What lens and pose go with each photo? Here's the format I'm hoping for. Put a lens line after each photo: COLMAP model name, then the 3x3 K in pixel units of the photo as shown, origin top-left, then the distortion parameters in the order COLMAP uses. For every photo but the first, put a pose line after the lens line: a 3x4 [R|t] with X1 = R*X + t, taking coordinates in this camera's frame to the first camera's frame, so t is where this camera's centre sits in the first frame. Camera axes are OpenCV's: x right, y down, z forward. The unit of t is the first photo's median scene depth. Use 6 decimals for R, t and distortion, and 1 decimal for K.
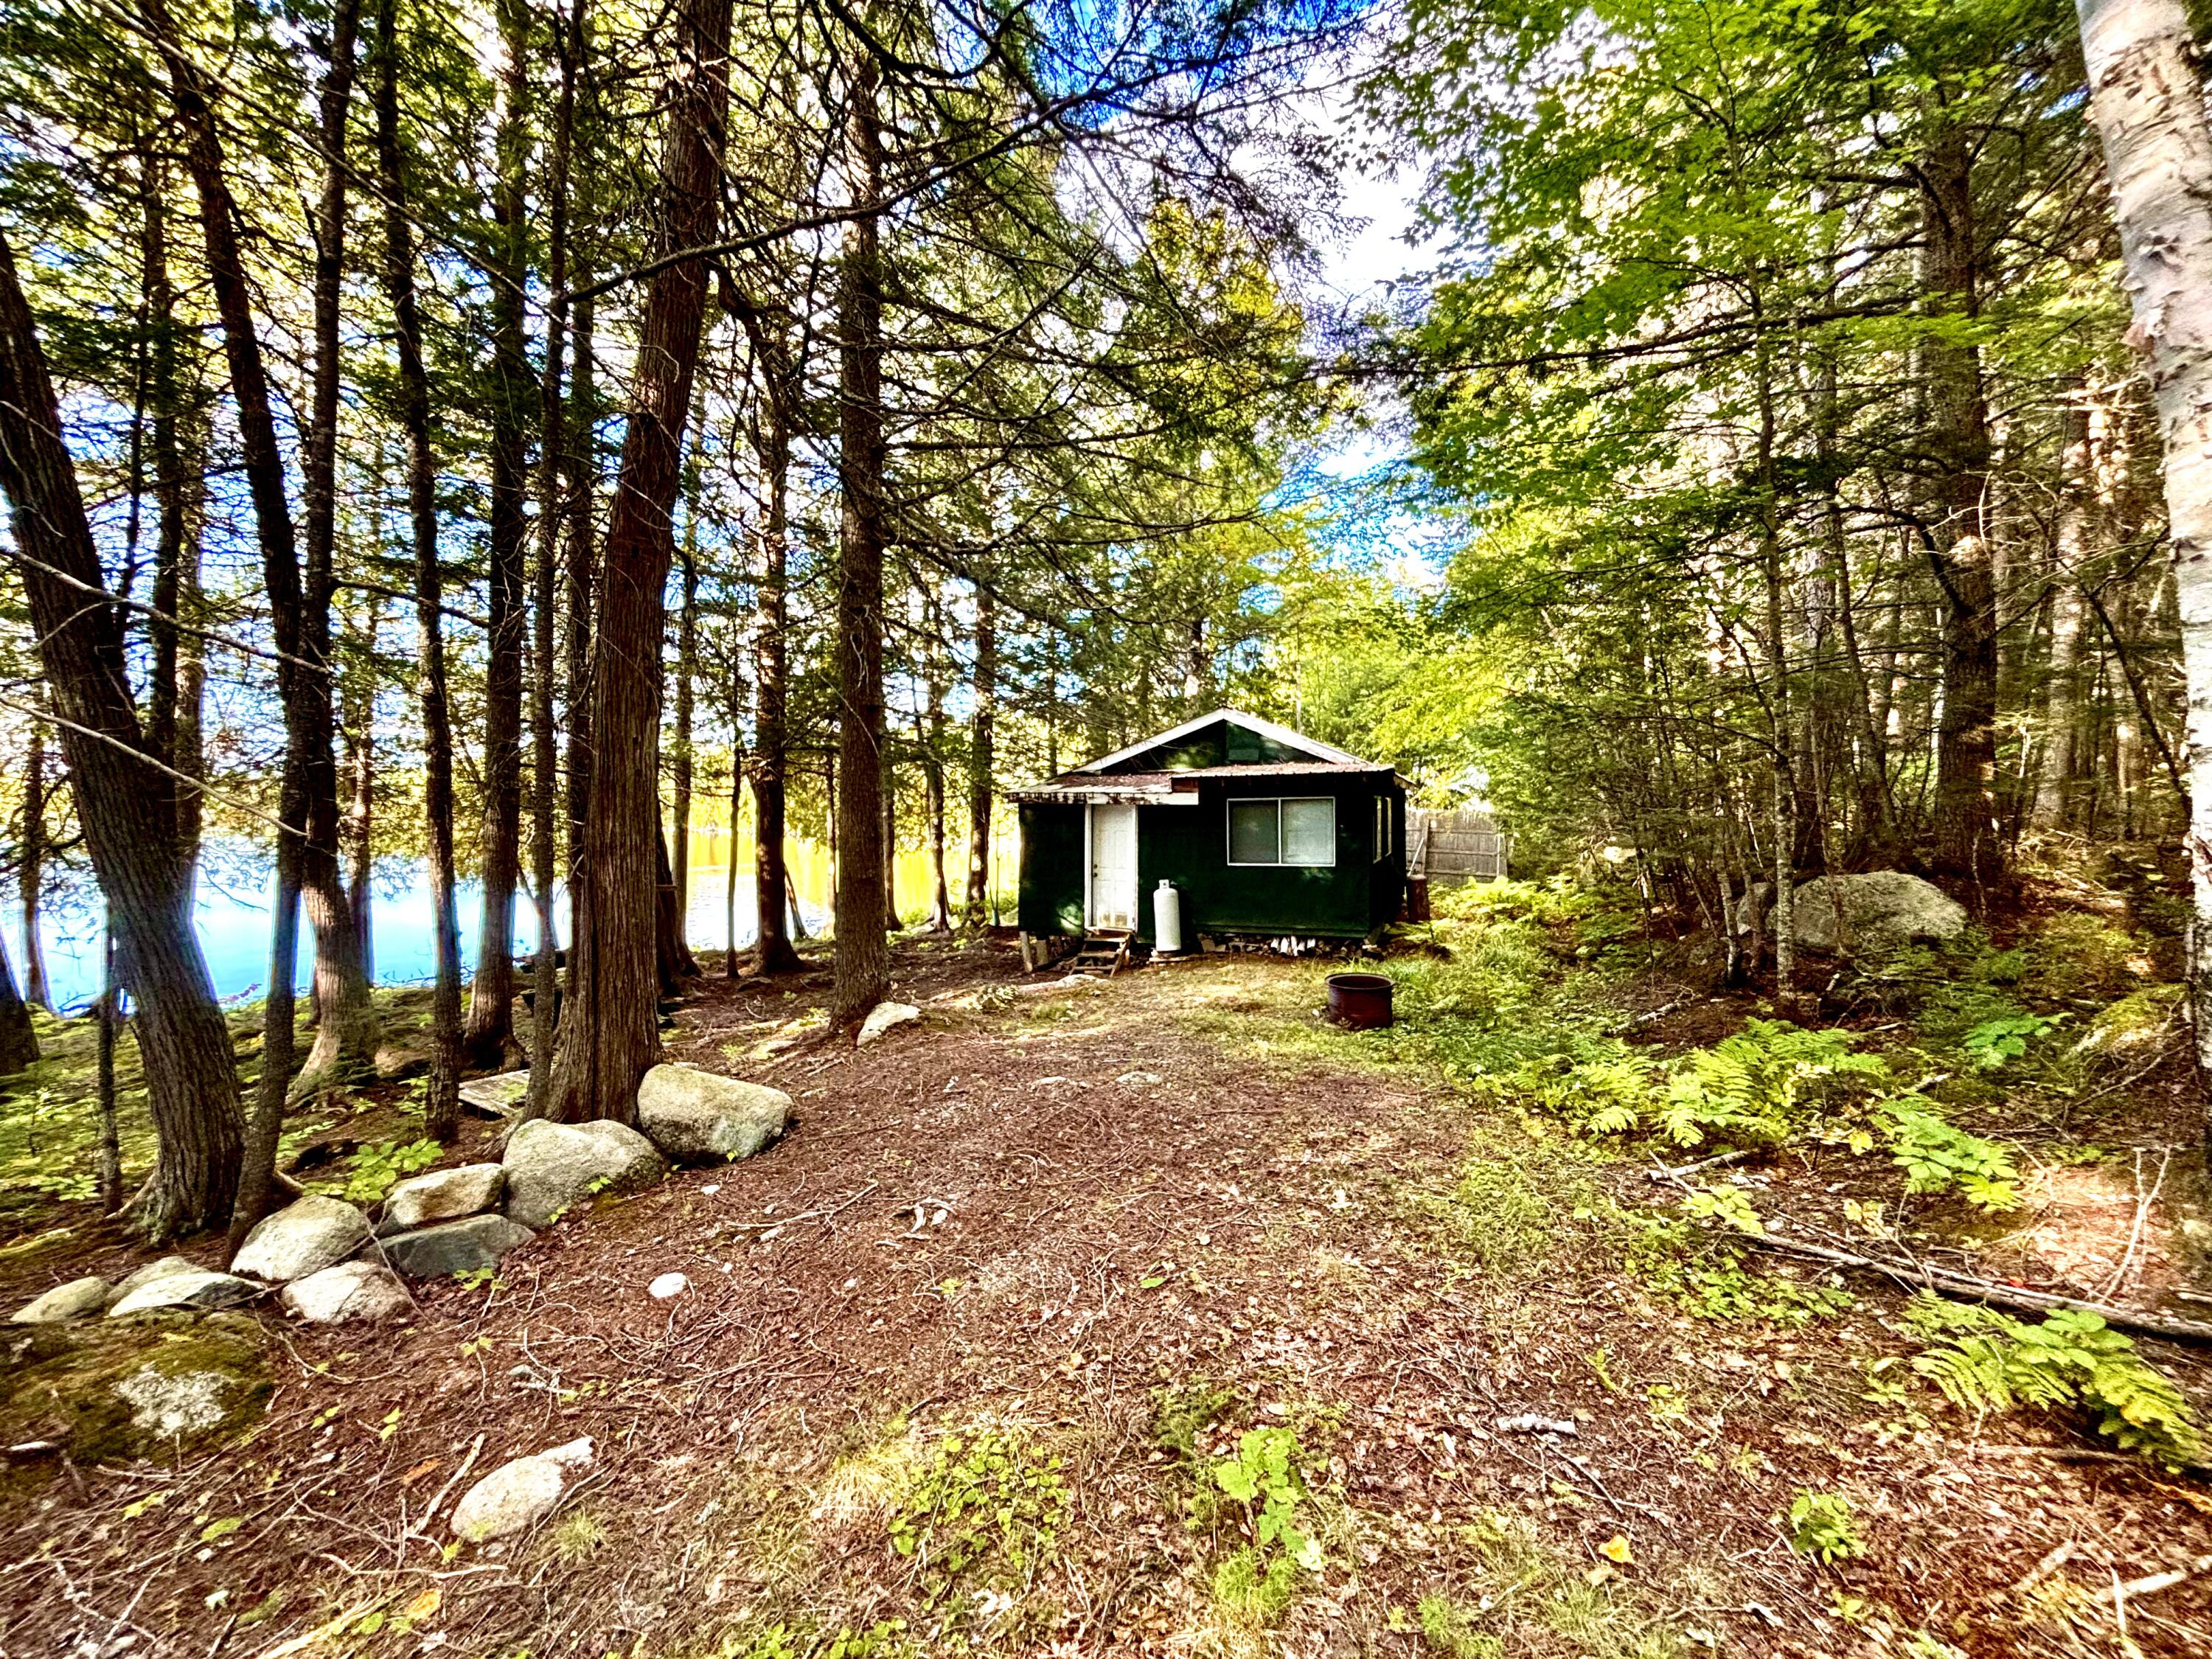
lens RADIAL K [[898.9, 0, 1108.0], [0, 898.9, 851.8], [0, 0, 1]] dist [0.002016, -0.001031]
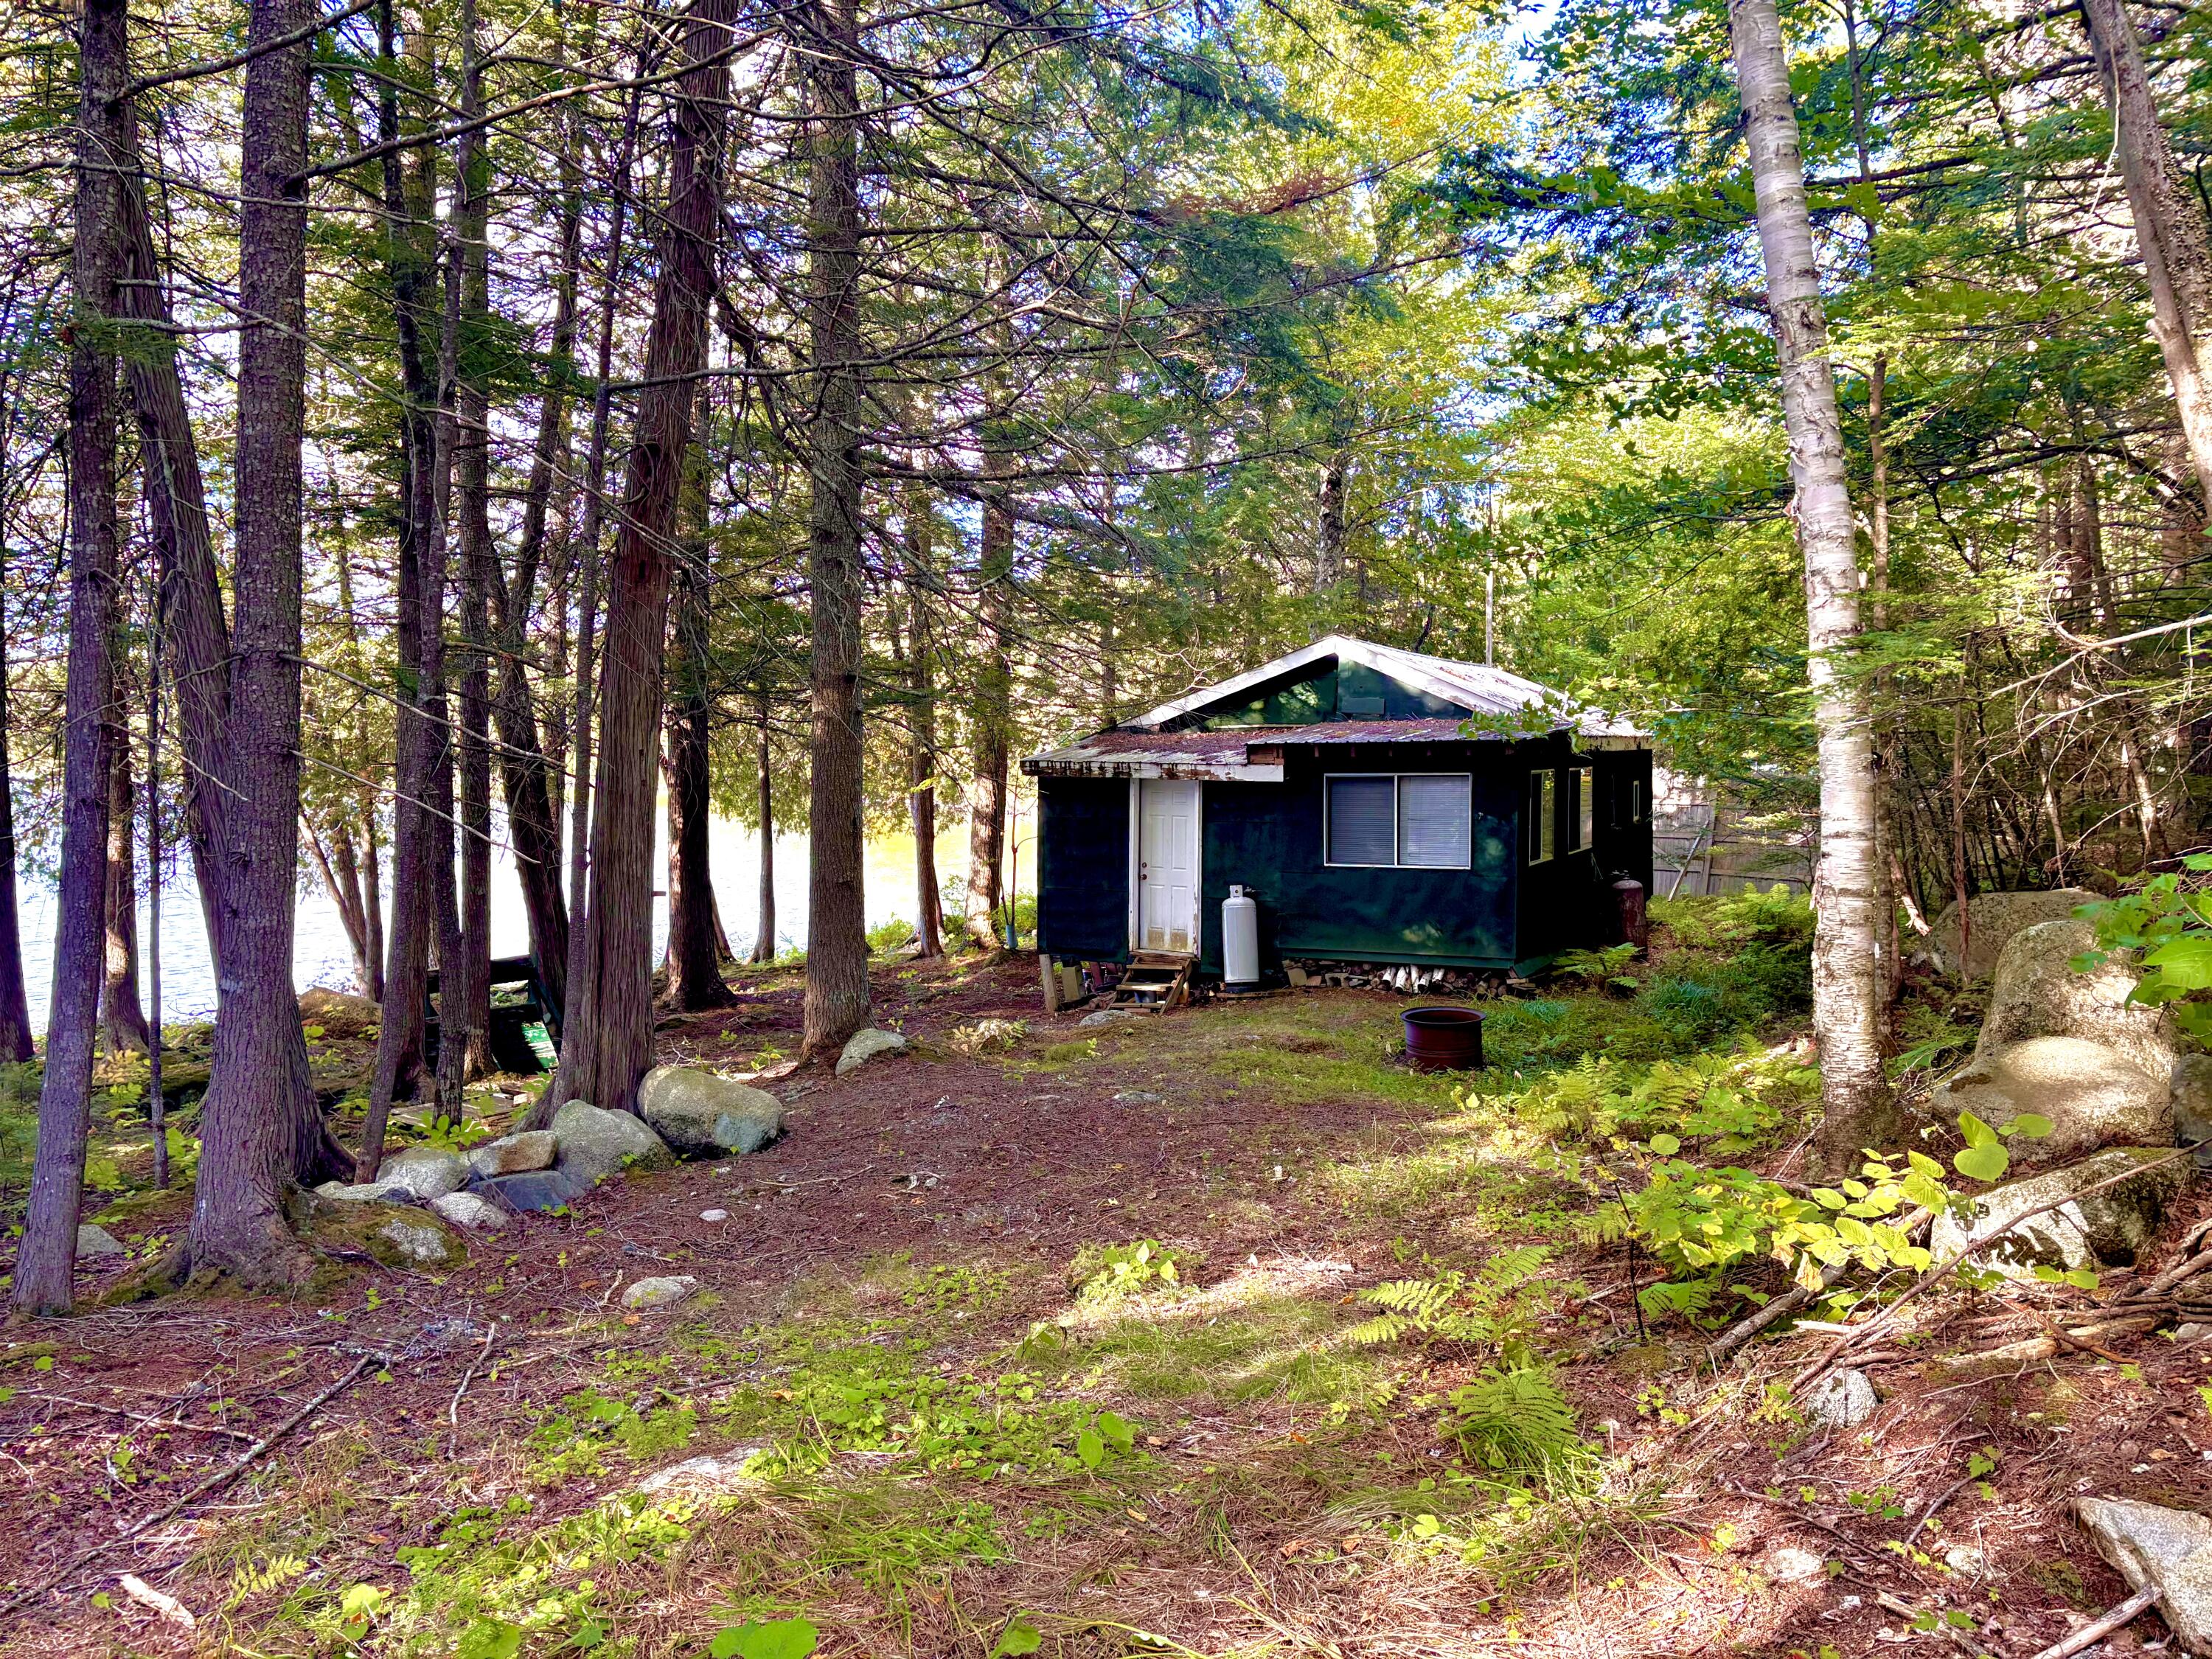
lens RADIAL K [[1687.4, 0, 1099.5], [0, 1687.4, 838.6], [0, 0, 1]] dist [0.030231, 0.002950]
pose [[0.996552, 0.008390, -0.082542, 0.064863], [-0.007626, 0.999925, 0.009565, -0.018271], [0.082616, -0.008902, 0.996542, -0.362555]]
